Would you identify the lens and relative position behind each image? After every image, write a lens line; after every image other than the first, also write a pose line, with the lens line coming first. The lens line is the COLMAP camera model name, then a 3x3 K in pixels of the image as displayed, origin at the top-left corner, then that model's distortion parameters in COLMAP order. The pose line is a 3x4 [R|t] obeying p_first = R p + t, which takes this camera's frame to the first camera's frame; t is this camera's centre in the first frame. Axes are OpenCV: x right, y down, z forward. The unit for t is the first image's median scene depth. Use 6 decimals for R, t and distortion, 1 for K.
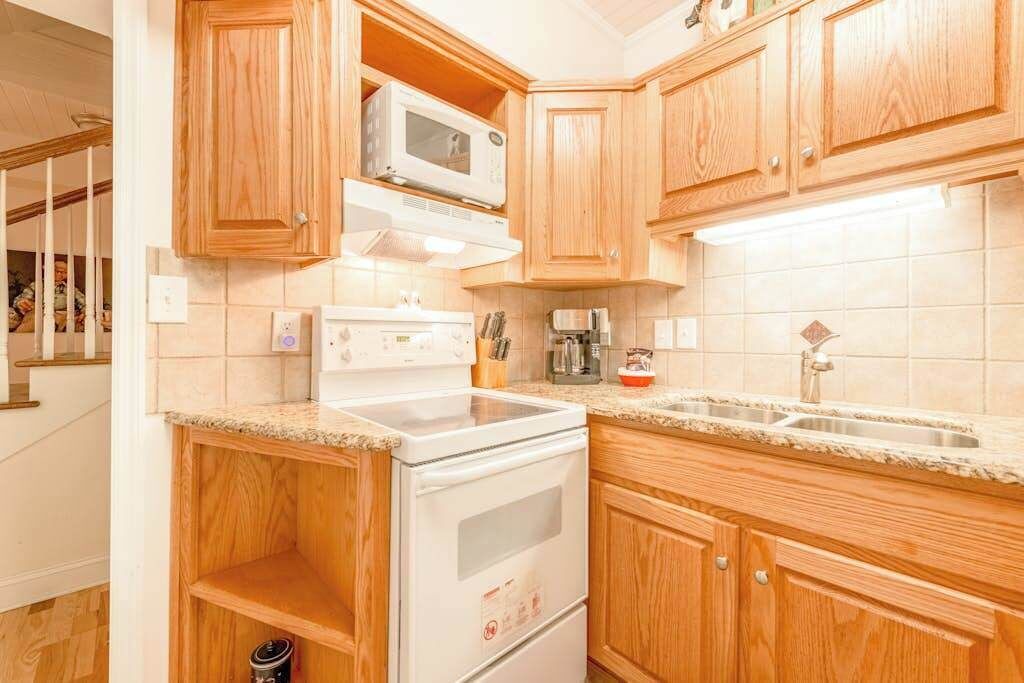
lens RADIAL K [[425.2, 0, 511.6], [0, 425.2, 331.1], [0, 0, 1]] dist [0.011119, -0.000099]
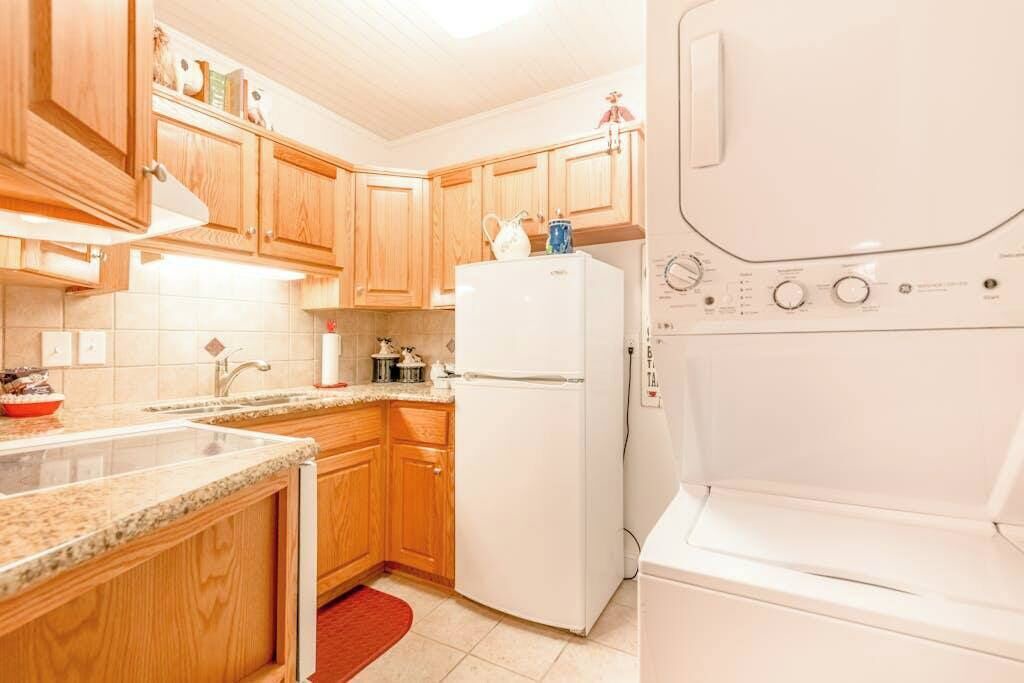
lens RADIAL K [[416.2, 0, 517.0], [0, 416.2, 343.5], [0, 0, 1]] dist [0.009224, -0.000006]
pose [[-0.300560, 0.005683, 0.953746, -0.978247], [-0.006147, 0.999950, -0.007895, -0.002380], [-0.953743, -0.008235, -0.300511, 0.533272]]
